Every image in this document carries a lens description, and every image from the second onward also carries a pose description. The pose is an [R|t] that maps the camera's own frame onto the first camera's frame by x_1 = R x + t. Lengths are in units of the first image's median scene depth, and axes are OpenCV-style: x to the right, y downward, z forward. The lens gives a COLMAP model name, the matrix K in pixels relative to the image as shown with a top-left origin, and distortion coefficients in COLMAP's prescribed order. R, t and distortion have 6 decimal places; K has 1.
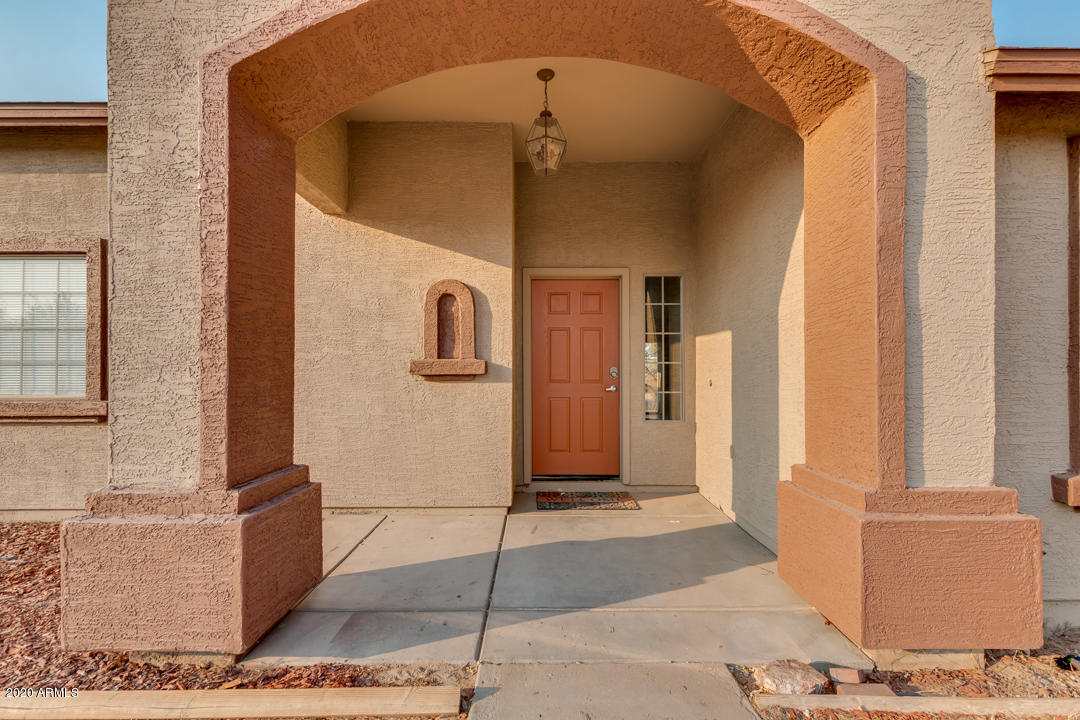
lens RADIAL K [[502.3, 0, 538.6], [0, 502.3, 367.8], [0, 0, 1]] dist [-0.005879, -0.002177]
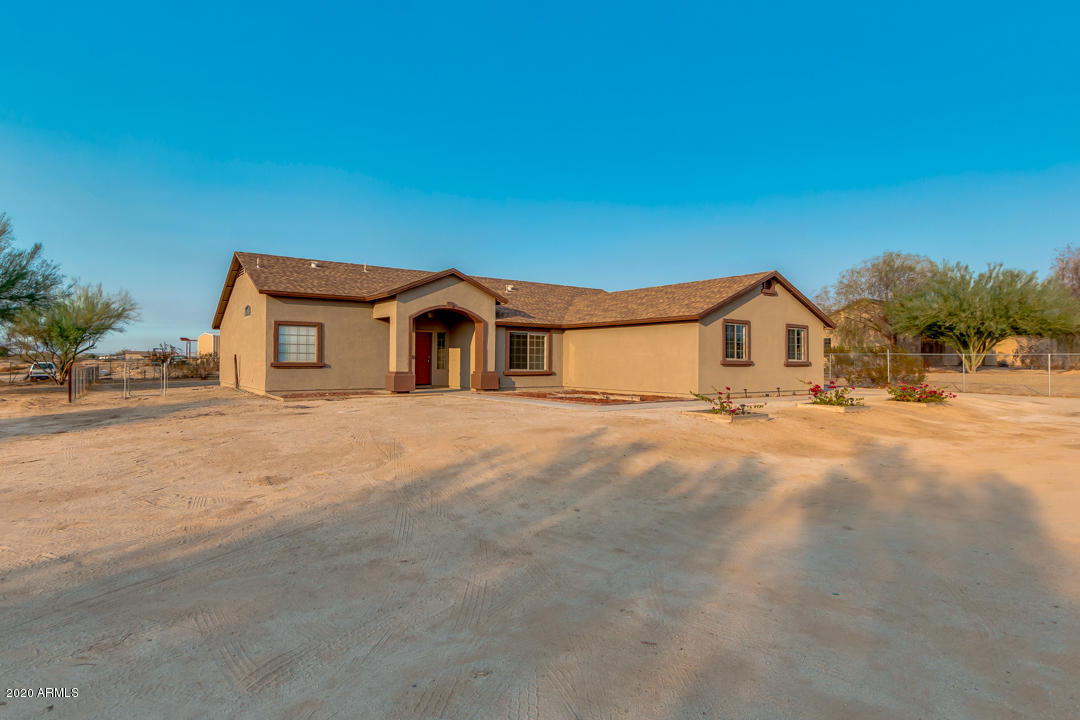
lens RADIAL K [[574.8, 0, 534.0], [0, 574.8, 333.1], [0, 0, 1]] dist [0.012965, 0.001561]
pose [[0.810046, 0.034885, 0.585328, -2.202911], [-0.013329, 0.999066, -0.041097, -0.004609], [-0.586215, 0.025488, 0.809754, -3.765882]]
